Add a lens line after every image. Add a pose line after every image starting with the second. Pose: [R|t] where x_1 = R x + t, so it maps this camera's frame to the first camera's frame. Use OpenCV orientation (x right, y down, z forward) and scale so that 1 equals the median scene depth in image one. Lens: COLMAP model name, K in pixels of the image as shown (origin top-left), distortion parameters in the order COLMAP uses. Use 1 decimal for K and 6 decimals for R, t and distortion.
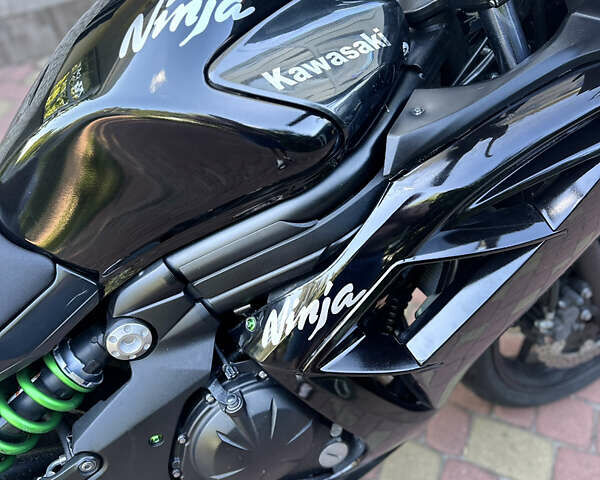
lens RADIAL K [[557.0, 0, 300.0], [0, 557.0, 240.0], [0, 0, 1]] dist [0.135263, -0.254700]
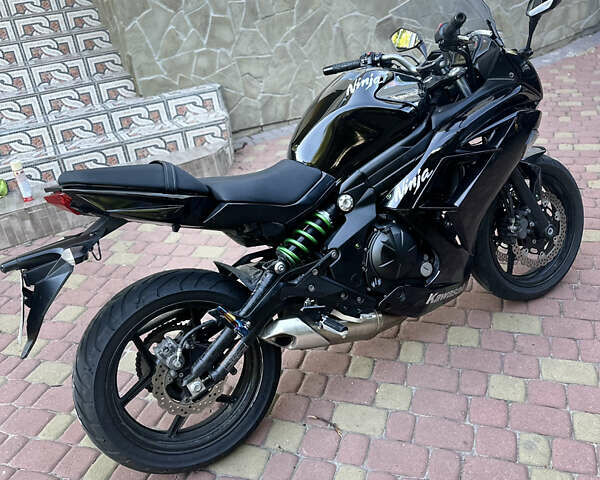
lens RADIAL K [[557.0, 0, 300.0], [0, 557.0, 240.0], [0, 0, 1]] dist [0.135263, -0.254700]
pose [[0.993334, -0.110076, 0.034215, -0.633611], [0.115270, 0.947235, -0.299095, 1.114537], [0.000514, 0.301045, 0.953610, -1.451505]]
